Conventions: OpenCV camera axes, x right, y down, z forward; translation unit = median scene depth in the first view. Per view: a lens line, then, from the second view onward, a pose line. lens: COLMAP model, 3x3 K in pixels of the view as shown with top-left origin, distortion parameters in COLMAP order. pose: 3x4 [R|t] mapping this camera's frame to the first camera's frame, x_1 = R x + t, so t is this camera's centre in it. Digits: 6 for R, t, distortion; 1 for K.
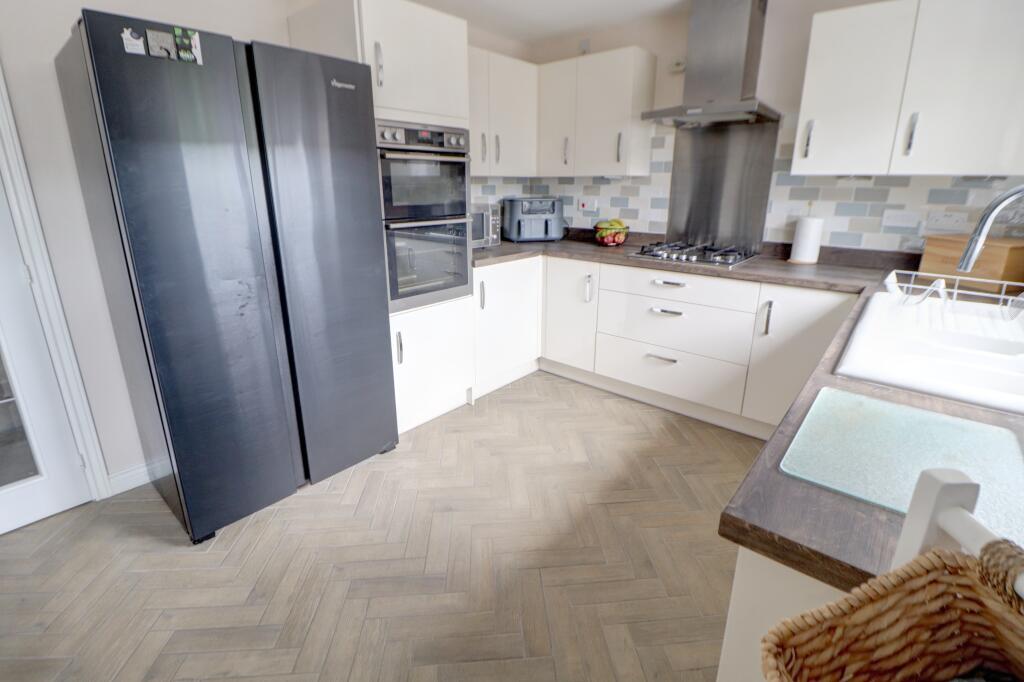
lens RADIAL K [[478.3, 0, 514.8], [0, 478.3, 318.0], [0, 0, 1]] dist [-0.001976, -0.015911]
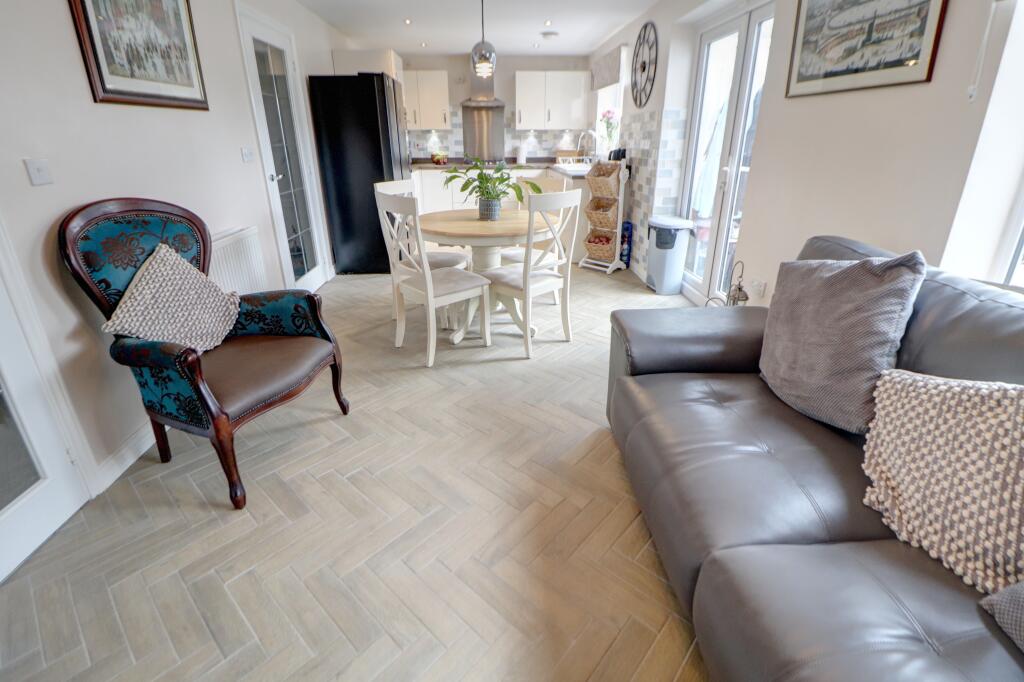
lens RADIAL K [[473.8, 0, 521.8], [0, 473.8, 318.3], [0, 0, 1]] dist [0.001124, -0.013035]
pose [[0.716562, -0.252735, 0.650126, -1.307863], [0.194956, 0.967470, 0.161224, 0.287876], [-0.669724, 0.011218, 0.742525, -0.937086]]
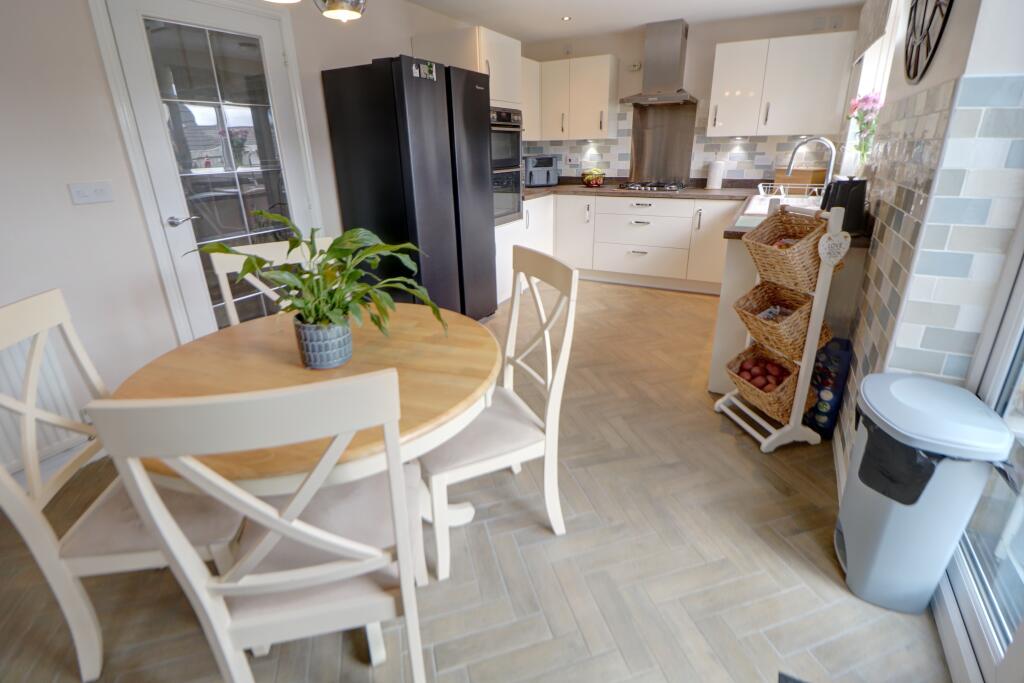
lens RADIAL K [[473.8, 0, 521.8], [0, 473.8, 318.8], [0, 0, 1]] dist [0.001124, -0.013035]
pose [[0.975349, -0.092629, 0.200286, -0.443892], [0.078249, 0.993832, 0.078577, 0.157517], [-0.206329, -0.060968, 0.976581, -0.539127]]
